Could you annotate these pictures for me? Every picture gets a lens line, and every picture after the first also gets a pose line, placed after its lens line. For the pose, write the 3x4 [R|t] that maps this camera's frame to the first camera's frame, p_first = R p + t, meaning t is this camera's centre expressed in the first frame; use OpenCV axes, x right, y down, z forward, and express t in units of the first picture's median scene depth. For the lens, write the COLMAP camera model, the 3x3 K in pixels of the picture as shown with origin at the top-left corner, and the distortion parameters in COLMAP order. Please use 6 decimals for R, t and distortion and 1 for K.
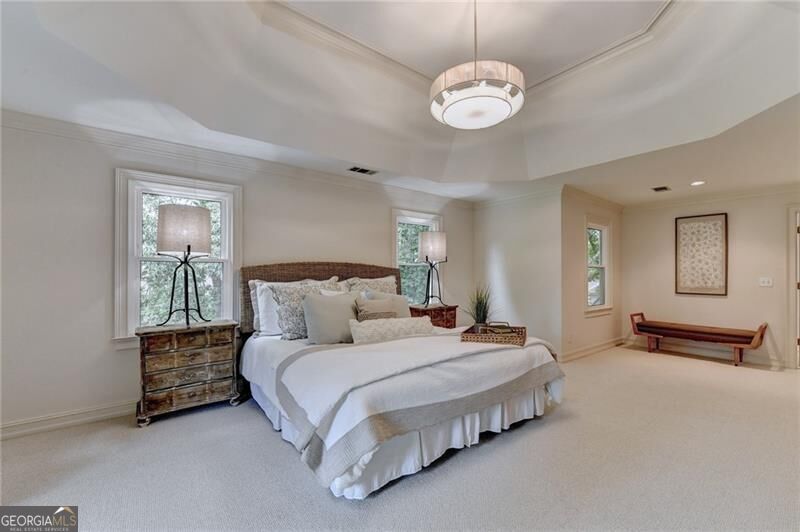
lens RADIAL K [[332.5, 0, 408.2], [0, 332.5, 269.3], [0, 0, 1]] dist [-0.001349, -0.000250]
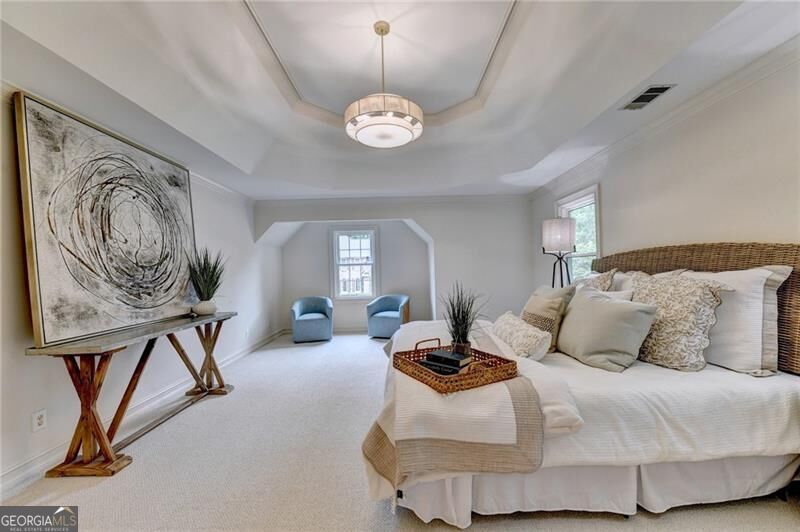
lens RADIAL K [[322.4, 0, 400.0], [0, 322.4, 266.0], [0, 0, 1]] dist [-0.009115, -0.000269]
pose [[-0.620781, 0.007355, -0.783949, 0.626618], [0.034285, 0.999254, -0.017773, 0.012042], [0.783234, -0.037911, -0.620571, 1.007614]]
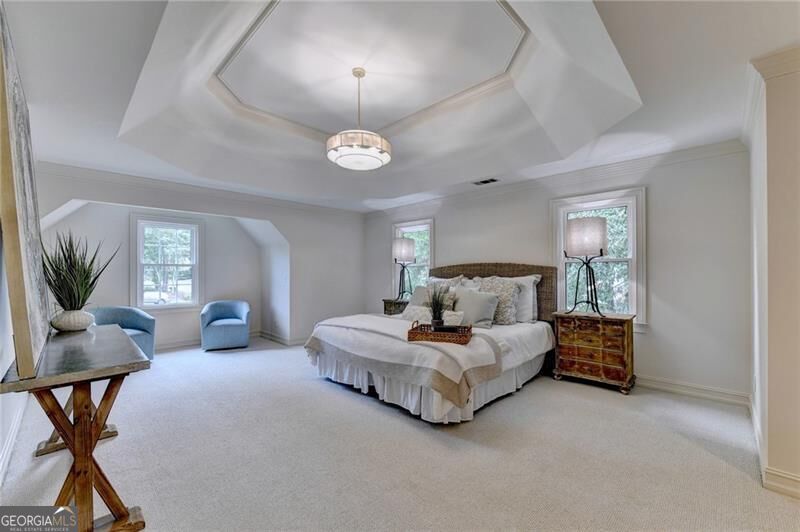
lens RADIAL K [[332.5, 0, 408.2], [0, 332.5, 269.3], [0, 0, 1]] dist [-0.001349, -0.000250]
pose [[0.126764, -0.010291, -0.991880, 0.960412], [0.012859, 0.999879, -0.008730, 0.009036], [0.991850, -0.011648, 0.126881, 0.598051]]
